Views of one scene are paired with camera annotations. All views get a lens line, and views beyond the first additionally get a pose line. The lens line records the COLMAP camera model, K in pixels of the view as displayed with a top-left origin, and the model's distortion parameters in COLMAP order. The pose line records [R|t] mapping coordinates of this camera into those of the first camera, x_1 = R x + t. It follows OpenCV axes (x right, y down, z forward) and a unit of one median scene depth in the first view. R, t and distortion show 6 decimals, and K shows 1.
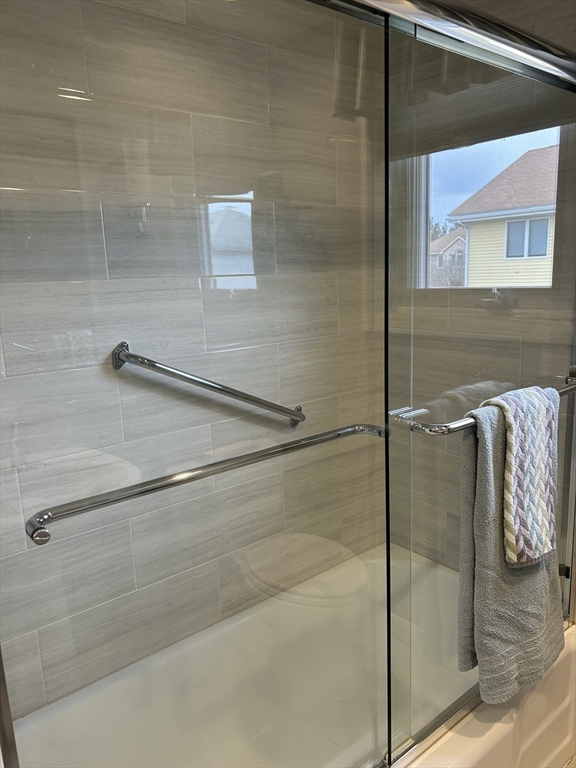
lens RADIAL K [[577.1, 0, 288.1], [0, 577.1, 385.0], [0, 0, 1]] dist [0.011981, -0.008562]
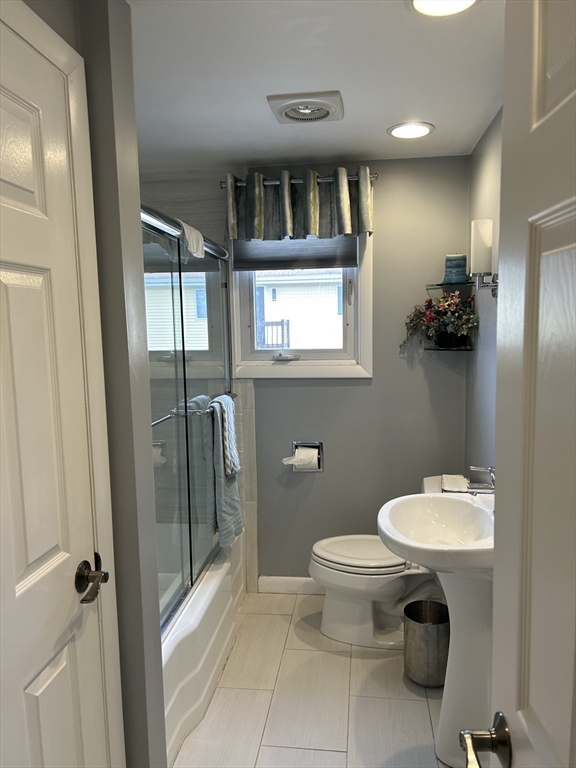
lens RADIAL K [[577.1, 0, 288.2], [0, 577.1, 385.5], [0, 0, 1]] dist [0.011981, -0.008562]
pose [[0.726944, -0.050629, 0.684828, -0.902134], [0.126548, 0.990075, -0.061135, 0.133410], [-0.674936, 0.131105, 0.726136, -0.754574]]
